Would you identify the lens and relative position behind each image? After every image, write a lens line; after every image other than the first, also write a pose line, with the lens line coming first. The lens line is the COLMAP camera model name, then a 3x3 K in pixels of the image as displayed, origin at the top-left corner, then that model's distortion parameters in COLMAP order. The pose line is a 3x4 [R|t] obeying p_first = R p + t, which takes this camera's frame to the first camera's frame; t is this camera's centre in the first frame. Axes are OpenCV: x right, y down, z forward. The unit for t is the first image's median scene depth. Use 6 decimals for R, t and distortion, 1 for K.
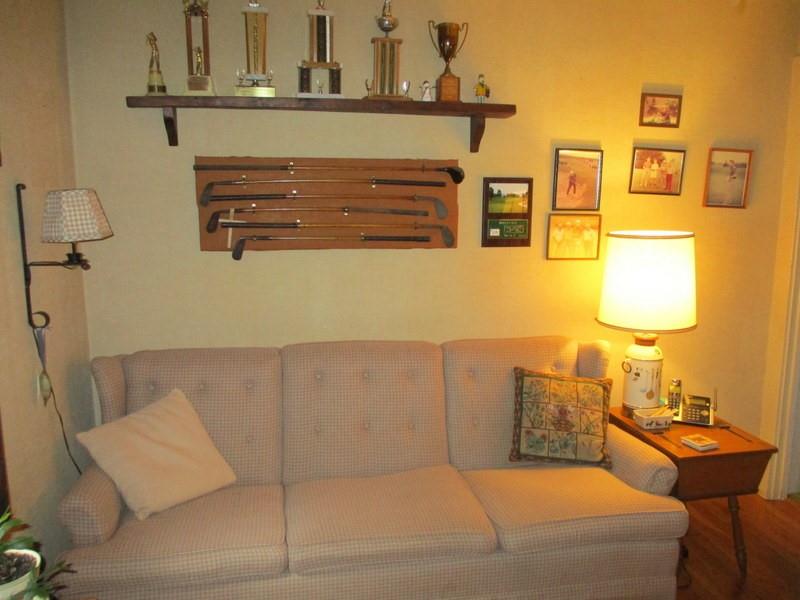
lens RADIAL K [[675.2, 0, 399.7], [0, 675.2, 298.8], [0, 0, 1]] dist [-0.010276, 0.004959]
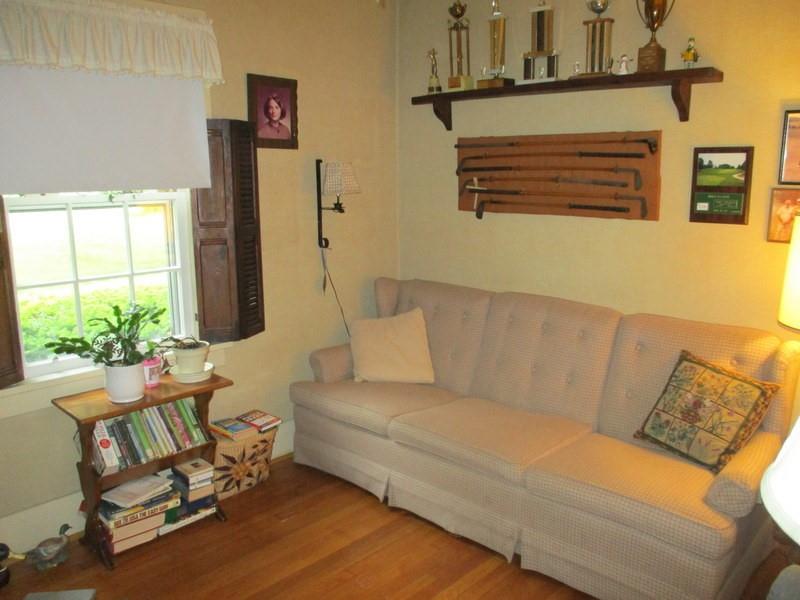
lens RADIAL K [[675.2, 0, 400.8], [0, 675.2, 299.0], [0, 0, 1]] dist [-0.010276, 0.004959]
pose [[0.601187, 0.146971, -0.785477, 0.688565], [-0.125701, 0.988097, 0.088674, -0.002773], [0.789160, 0.045426, 0.612506, 0.116024]]
